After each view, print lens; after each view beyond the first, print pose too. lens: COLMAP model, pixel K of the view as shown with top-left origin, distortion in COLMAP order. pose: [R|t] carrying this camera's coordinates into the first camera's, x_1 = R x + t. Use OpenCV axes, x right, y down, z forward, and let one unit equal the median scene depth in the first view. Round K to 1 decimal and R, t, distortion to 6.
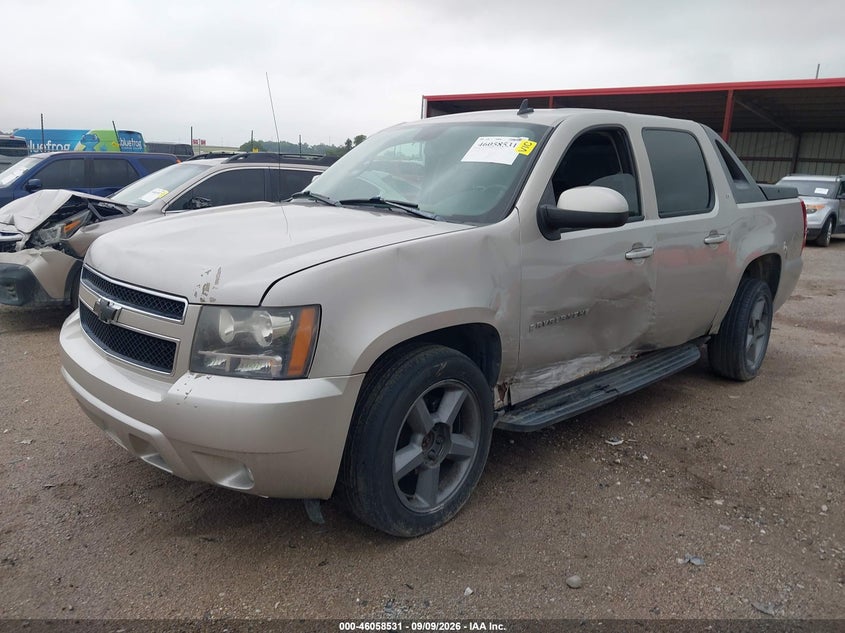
lens RADIAL K [[658.0, 0, 422.5], [0, 658.0, 316.5], [0, 0, 1]] dist [-0.007514, -0.004297]
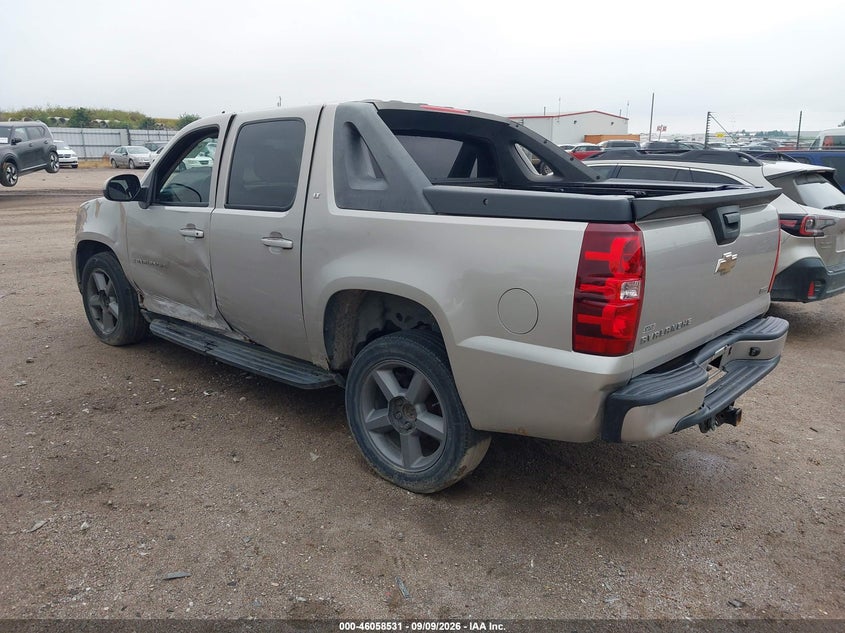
lens RADIAL K [[658.0, 0, 422.5], [0, 658.0, 316.5], [0, 0, 1]] dist [-0.007514, -0.004297]
pose [[0.096264, 0.239228, -0.966180, 1.397558], [-0.210355, 0.953653, 0.215168, -0.266225], [0.972874, 0.182528, 0.142126, 1.149244]]
